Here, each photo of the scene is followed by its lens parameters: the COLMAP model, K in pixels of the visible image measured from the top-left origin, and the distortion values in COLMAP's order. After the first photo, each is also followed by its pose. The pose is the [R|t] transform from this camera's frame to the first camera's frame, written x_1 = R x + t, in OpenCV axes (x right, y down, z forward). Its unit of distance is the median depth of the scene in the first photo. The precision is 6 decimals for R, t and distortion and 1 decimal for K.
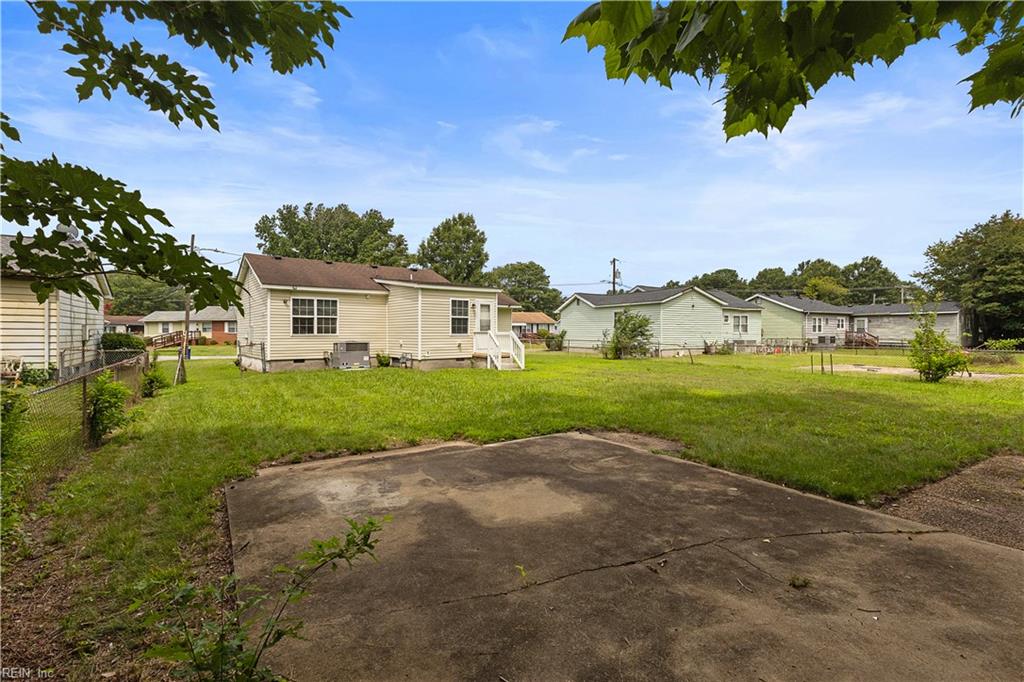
lens RADIAL K [[471.4, 0, 509.4], [0, 471.4, 336.2], [0, 0, 1]] dist [0.002672, 0.002767]
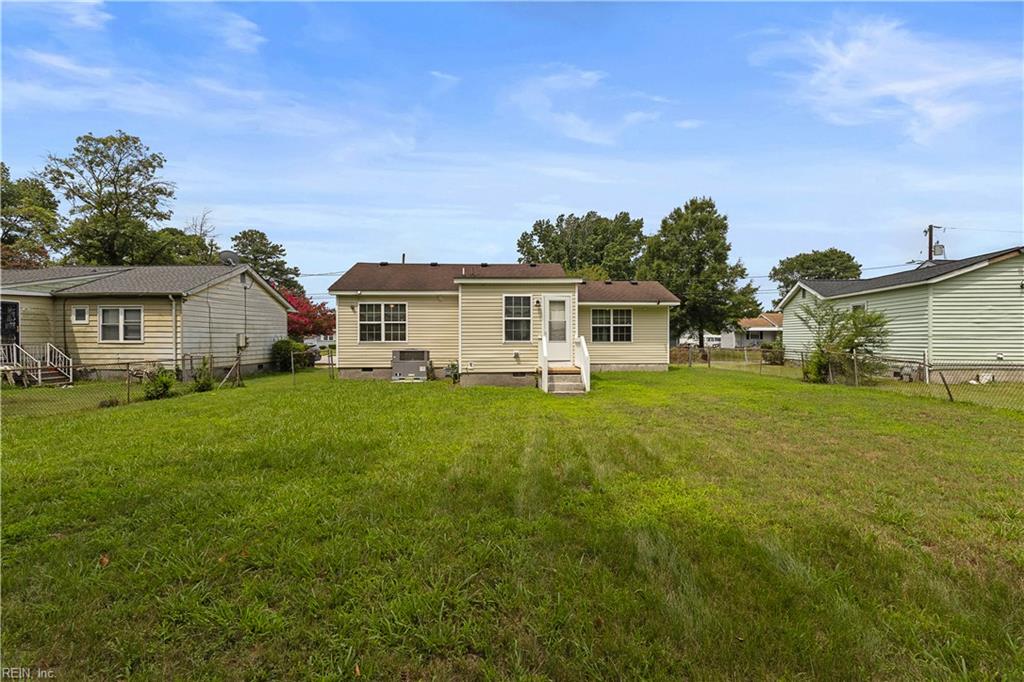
lens RADIAL K [[471.4, 0, 510.8], [0, 471.4, 341.9], [0, 0, 1]] dist [0.002672, 0.002767]
pose [[0.826246, 0.000363, -0.563309, 0.310529], [-0.002212, 0.999994, -0.002600, -0.001091], [0.563305, 0.003394, 0.826242, 0.360324]]
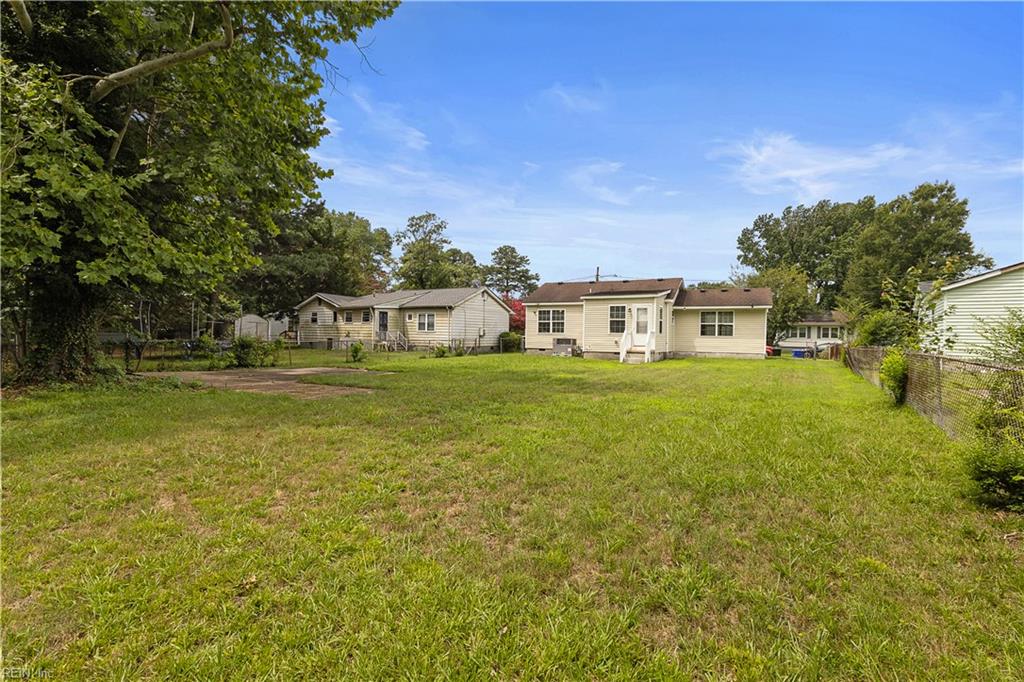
lens RADIAL K [[471.4, 0, 513.2], [0, 471.4, 339.3], [0, 0, 1]] dist [0.002672, 0.002767]
pose [[0.458633, 0.014980, -0.888500, 0.868800], [-0.022930, 0.999724, 0.005019, 0.011857], [0.888330, 0.018071, 0.458850, 0.178818]]
